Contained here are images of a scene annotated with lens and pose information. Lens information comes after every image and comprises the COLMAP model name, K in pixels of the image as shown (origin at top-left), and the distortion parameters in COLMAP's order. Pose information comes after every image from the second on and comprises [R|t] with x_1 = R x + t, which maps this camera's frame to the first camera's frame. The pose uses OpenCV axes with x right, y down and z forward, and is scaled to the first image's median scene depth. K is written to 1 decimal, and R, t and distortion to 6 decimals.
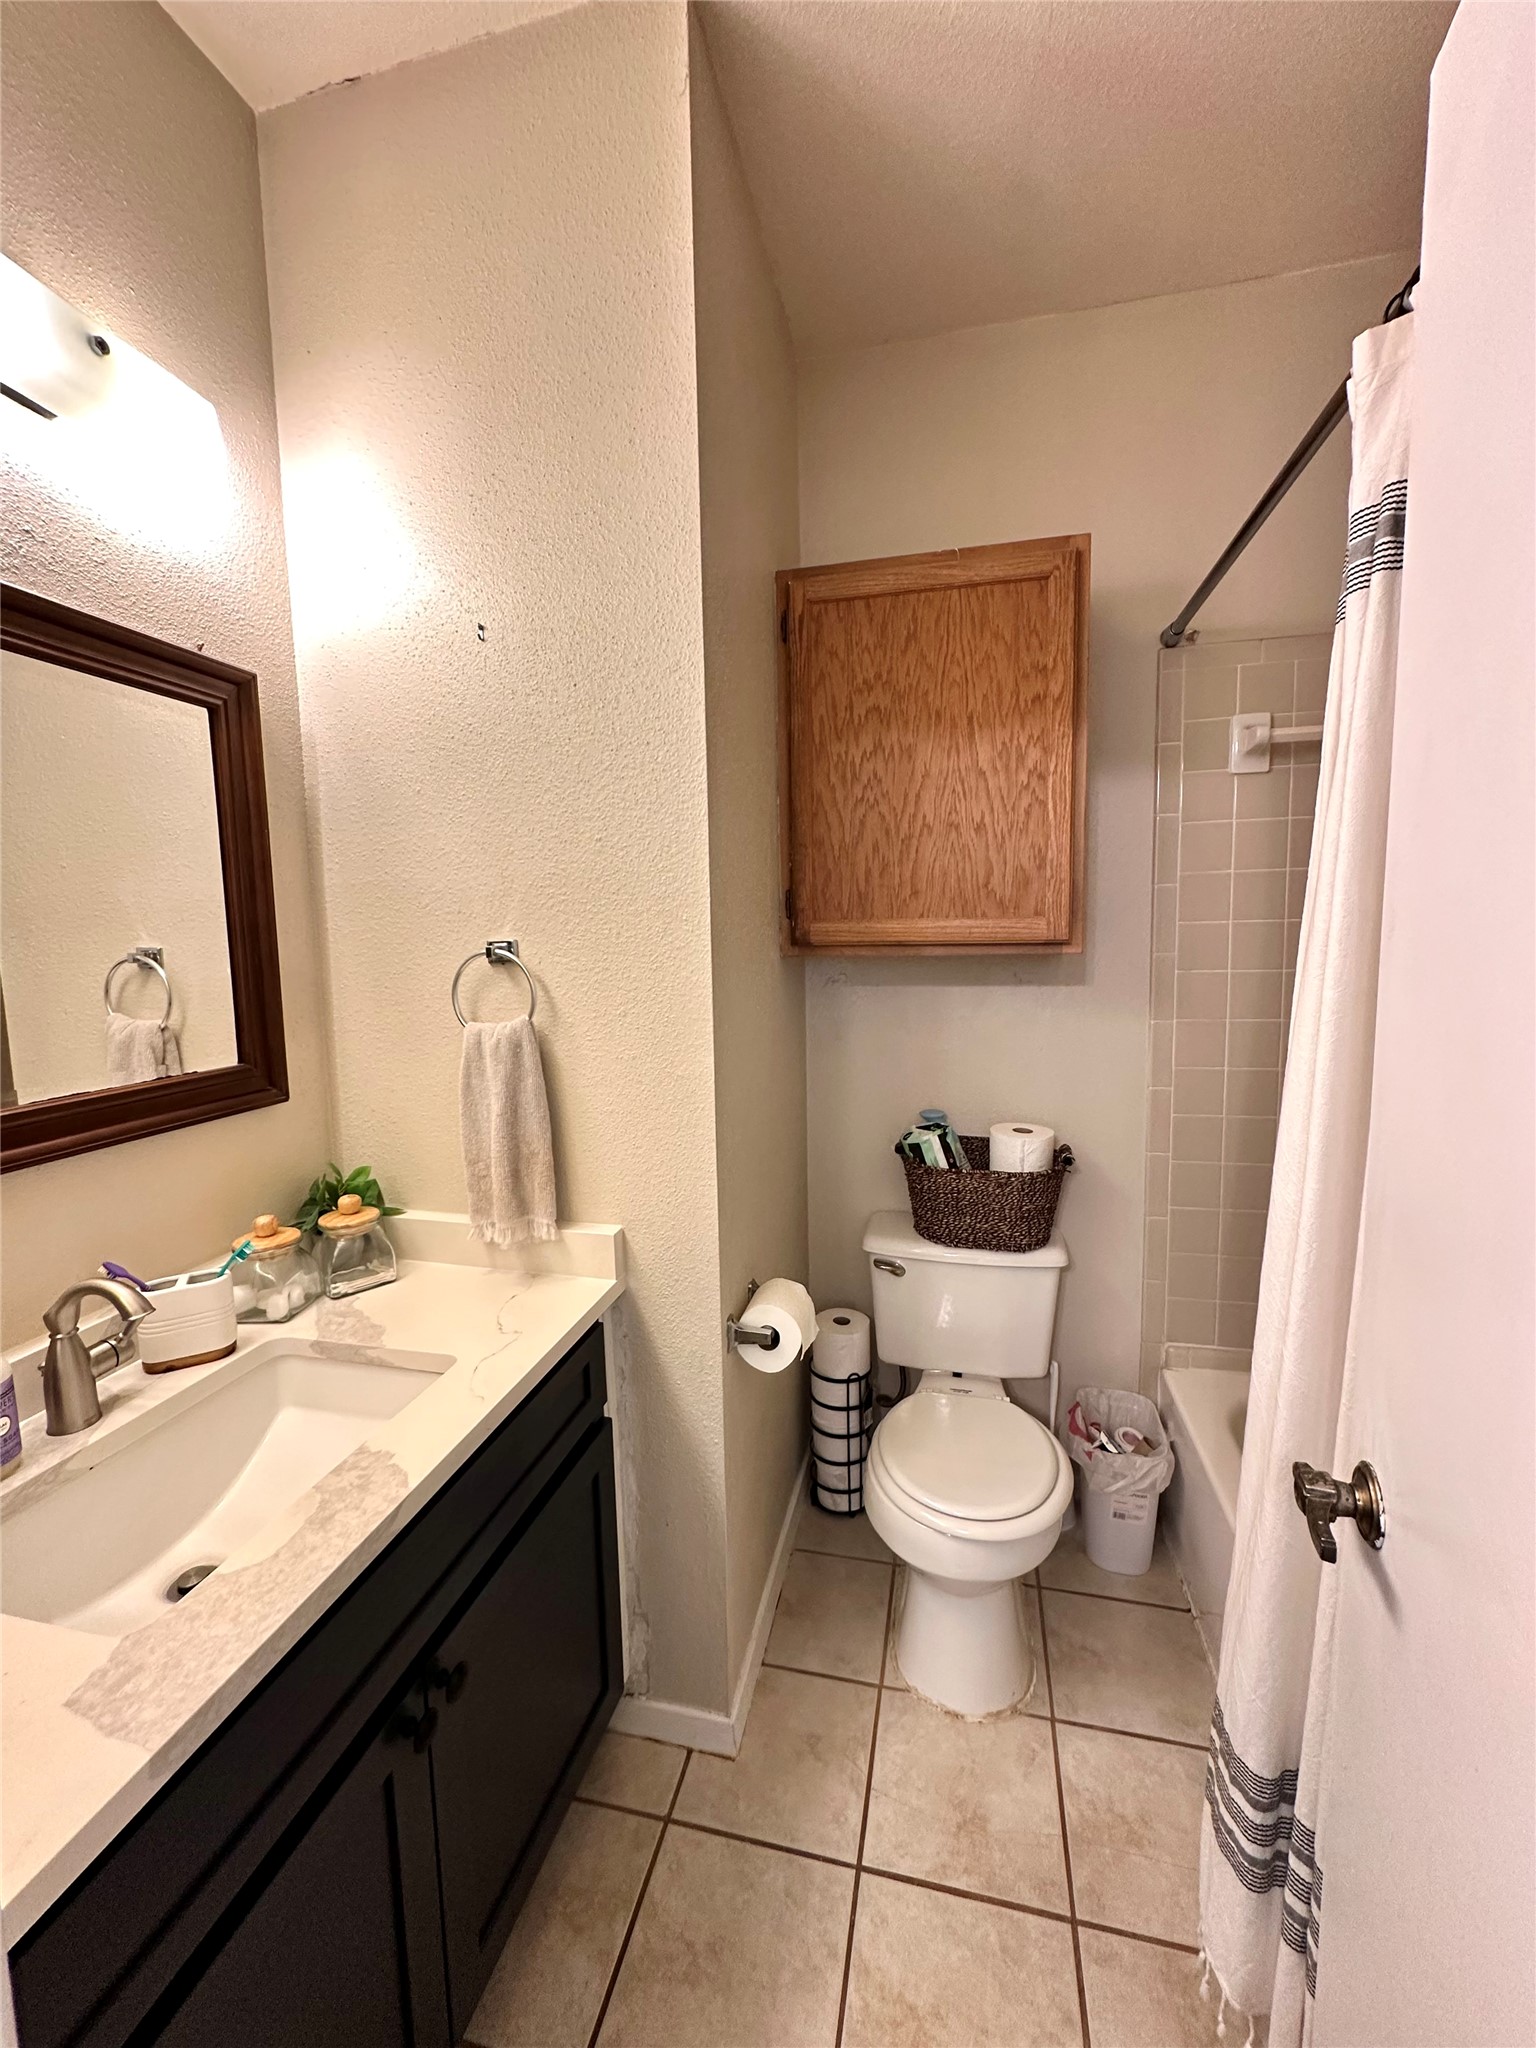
lens RADIAL K [[816.9, 0, 771.1], [0, 816.9, 1028.6], [0, 0, 1]] dist [0.000930, 0.000107]
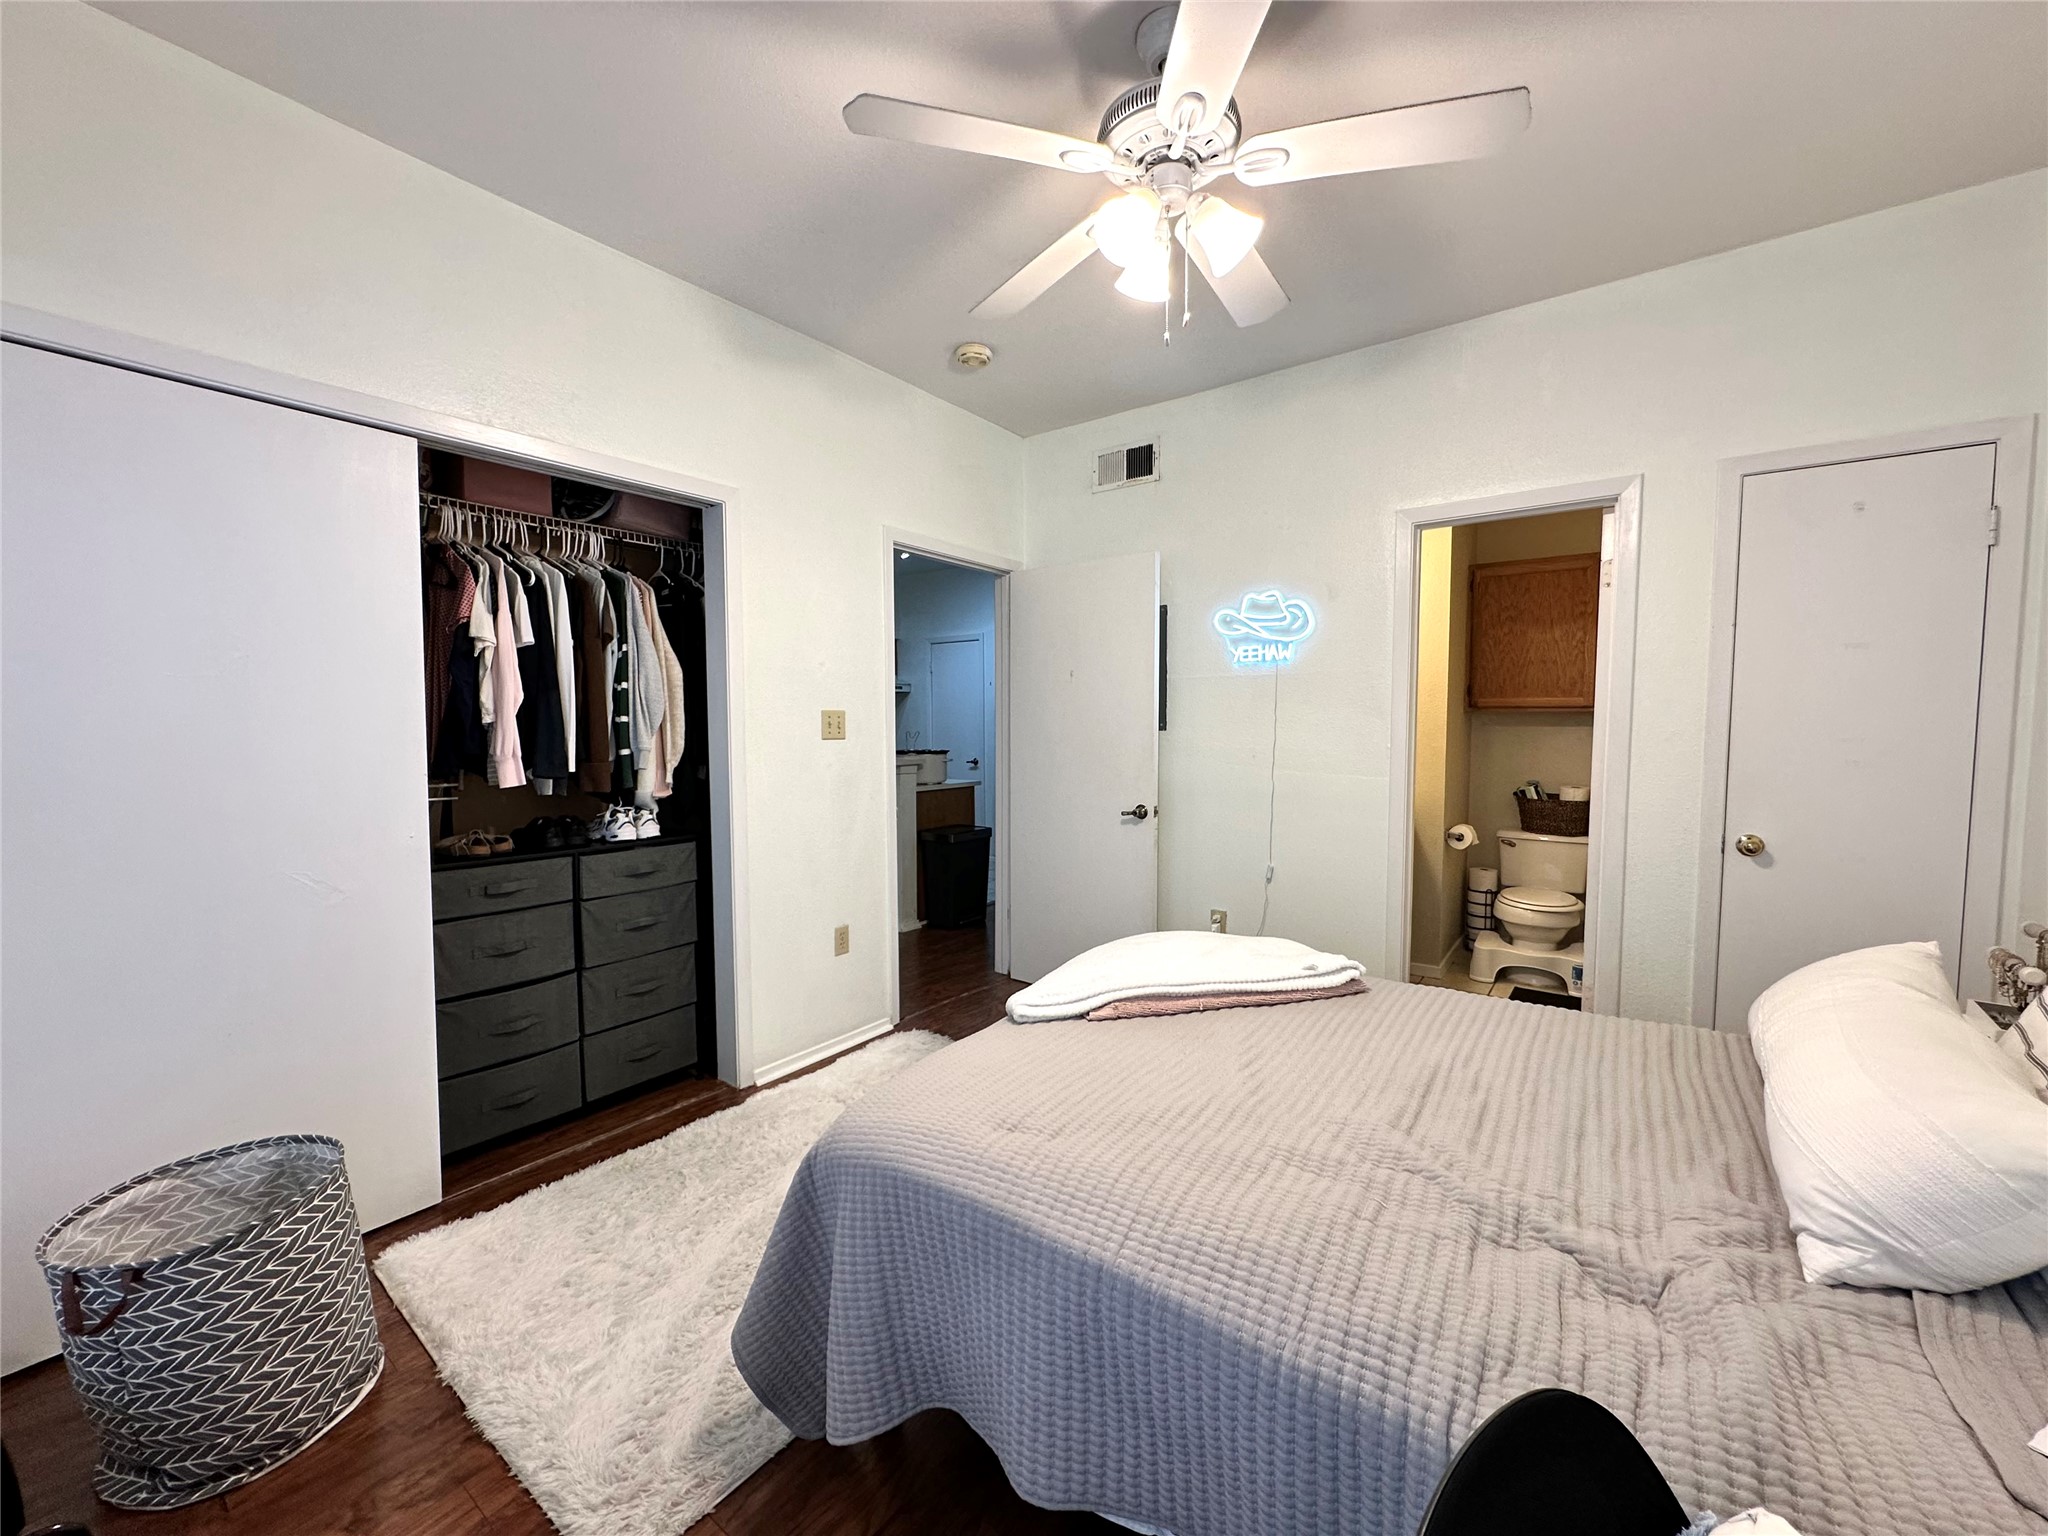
lens RADIAL K [[816.9, 0, 1024.9], [0, 816.9, 768.9], [0, 0, 1]] dist [0.000930, 0.000107]
pose [[0.915728, 0.039854, -0.399816, -0.229302], [-0.055702, 0.998052, -0.028090, 0.253455], [0.397918, 0.047993, 0.916165, -1.988594]]
